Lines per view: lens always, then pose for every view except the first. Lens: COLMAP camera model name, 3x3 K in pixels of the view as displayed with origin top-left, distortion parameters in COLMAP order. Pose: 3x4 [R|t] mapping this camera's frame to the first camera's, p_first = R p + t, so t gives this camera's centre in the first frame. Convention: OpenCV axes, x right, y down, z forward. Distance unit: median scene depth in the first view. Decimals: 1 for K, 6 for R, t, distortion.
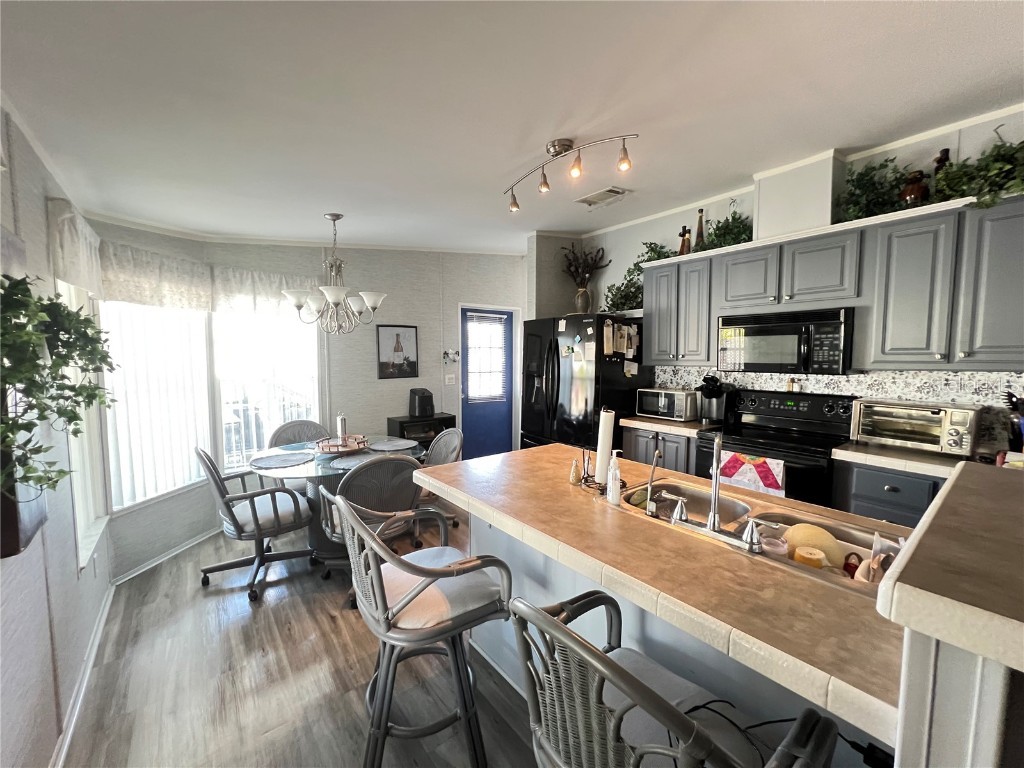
lens RADIAL K [[409.8, 0, 511.2], [0, 409.8, 383.7], [0, 0, 1]] dist [-0.001704, 0.000530]
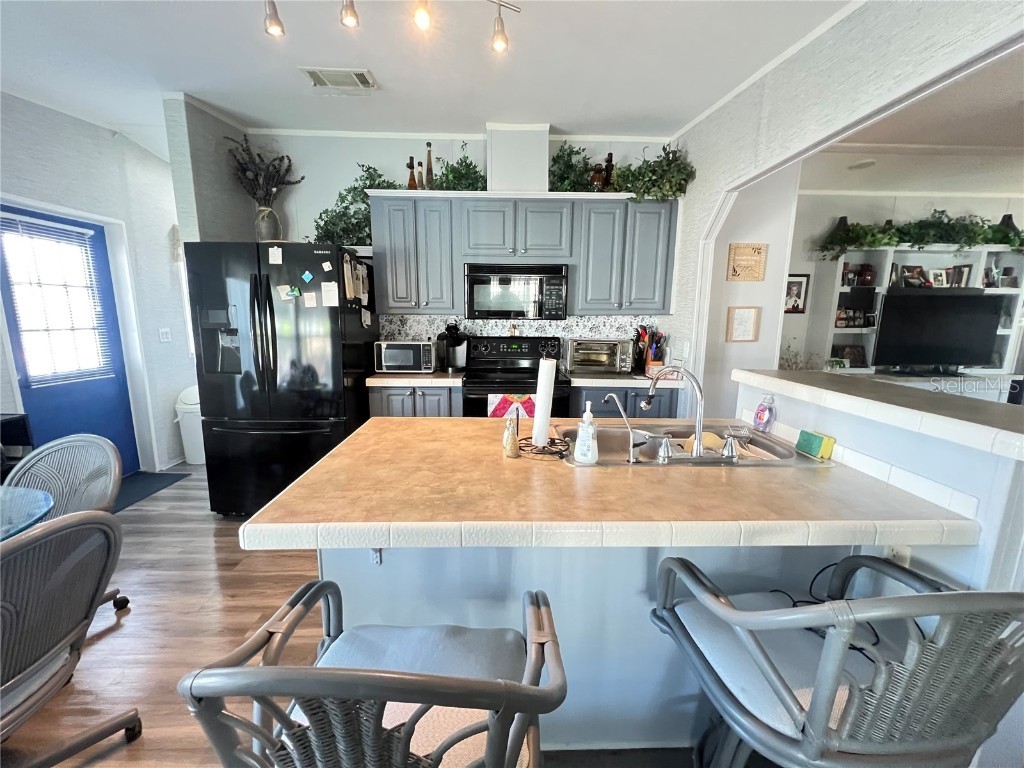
lens RADIAL K [[409.8, 0, 510.4], [0, 409.8, 383.7], [0, 0, 1]] dist [-0.001704, 0.000530]
pose [[0.601897, -0.130883, 0.787775, -0.226417], [0.047983, 0.990623, 0.127924, 0.003761], [-0.797131, -0.039197, 0.602533, 0.274888]]
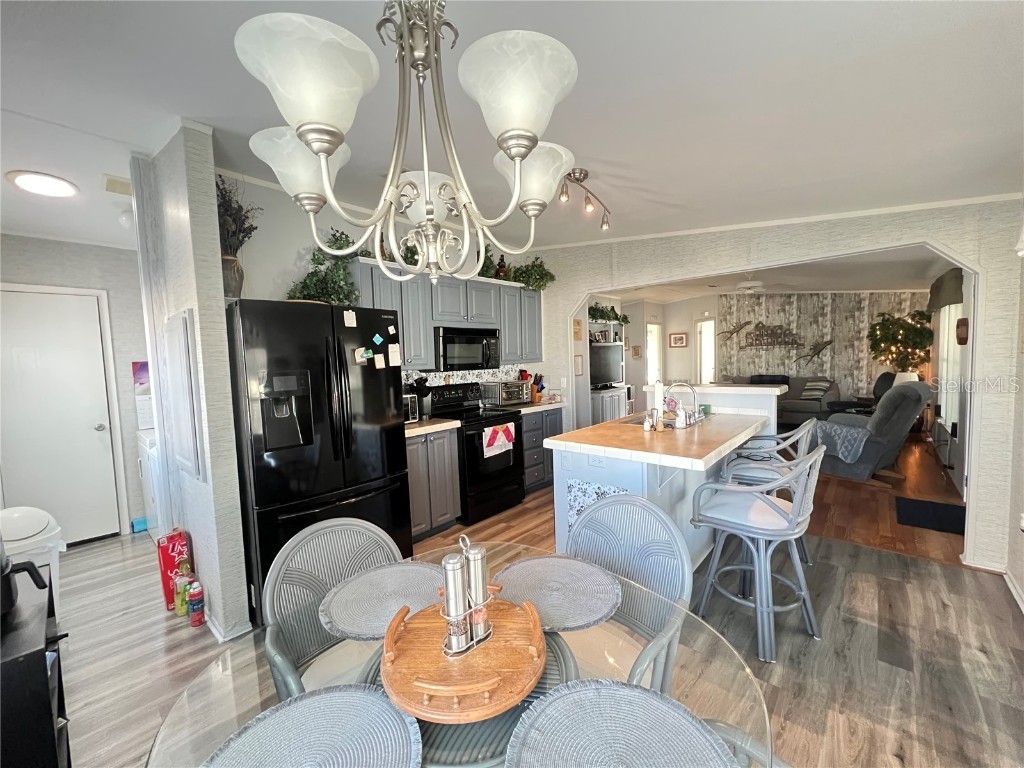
lens RADIAL K [[409.8, 0, 511.3], [0, 409.8, 385.1], [0, 0, 1]] dist [-0.001704, 0.000530]
pose [[-0.168991, -0.061480, 0.983698, -0.659506], [0.103647, 0.991410, 0.079767, -0.061554], [-0.980153, 0.115437, -0.161167, 0.918984]]
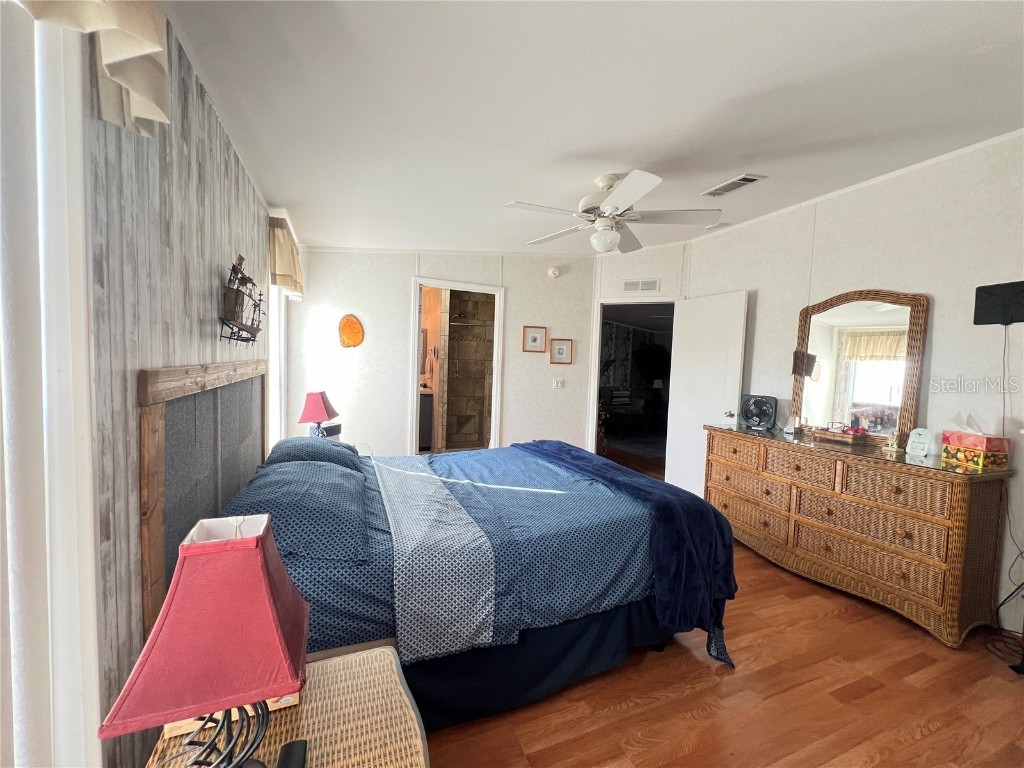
lens RADIAL K [[409.8, 0, 509.3], [0, 409.8, 386.8], [0, 0, 1]] dist [-0.001704, 0.000530]
pose [[-0.959004, -0.049537, 0.279030, 1.215734], [-0.015144, 0.992155, 0.124092, -0.107047], [-0.282989, 0.114779, -0.952231, 1.932500]]
